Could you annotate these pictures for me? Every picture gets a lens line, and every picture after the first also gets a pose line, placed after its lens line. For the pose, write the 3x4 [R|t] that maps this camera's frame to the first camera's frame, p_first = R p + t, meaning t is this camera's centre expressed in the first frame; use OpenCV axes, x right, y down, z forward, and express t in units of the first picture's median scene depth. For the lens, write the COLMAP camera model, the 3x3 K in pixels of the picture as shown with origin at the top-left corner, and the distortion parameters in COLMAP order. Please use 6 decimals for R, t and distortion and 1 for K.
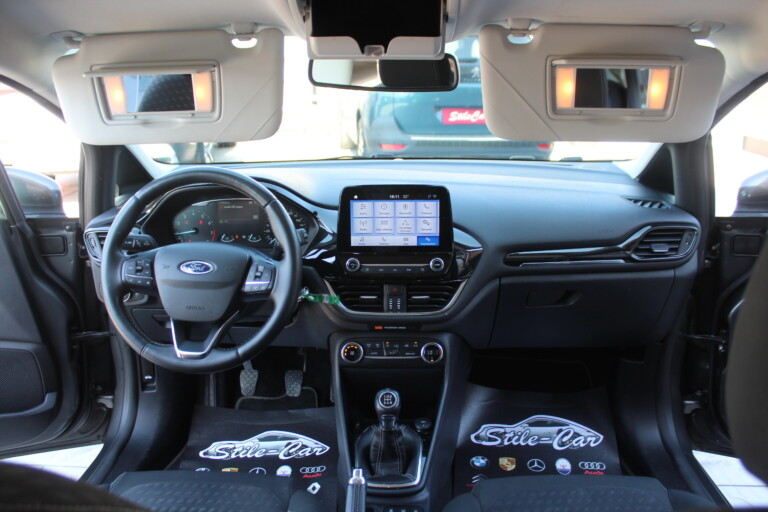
lens RADIAL K [[634.7, 0, 370.9], [0, 634.7, 254.5], [0, 0, 1]] dist [-0.178136, 0.148377]
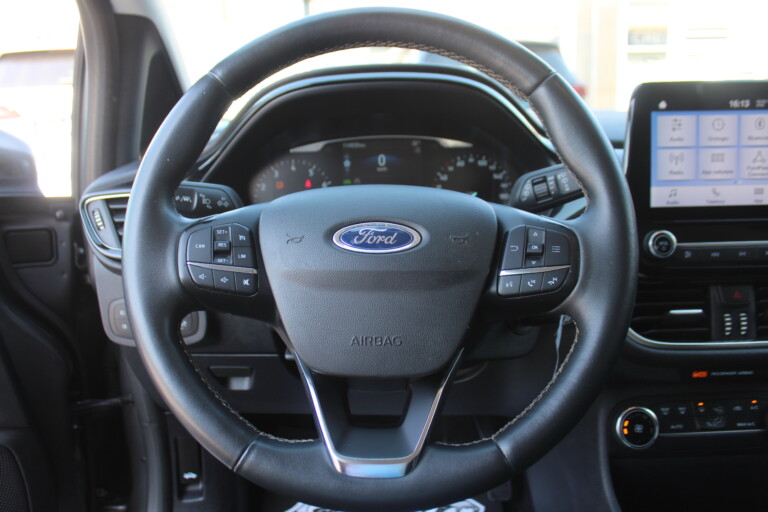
lens RADIAL K [[634.7, 0, 370.9], [0, 634.7, 254.5], [0, 0, 1]] dist [-0.178136, 0.148377]
pose [[0.999629, -0.021557, 0.016656, -0.257647], [0.022760, 0.996867, -0.075753, 0.054293], [-0.014970, 0.076104, 0.996987, 0.540858]]
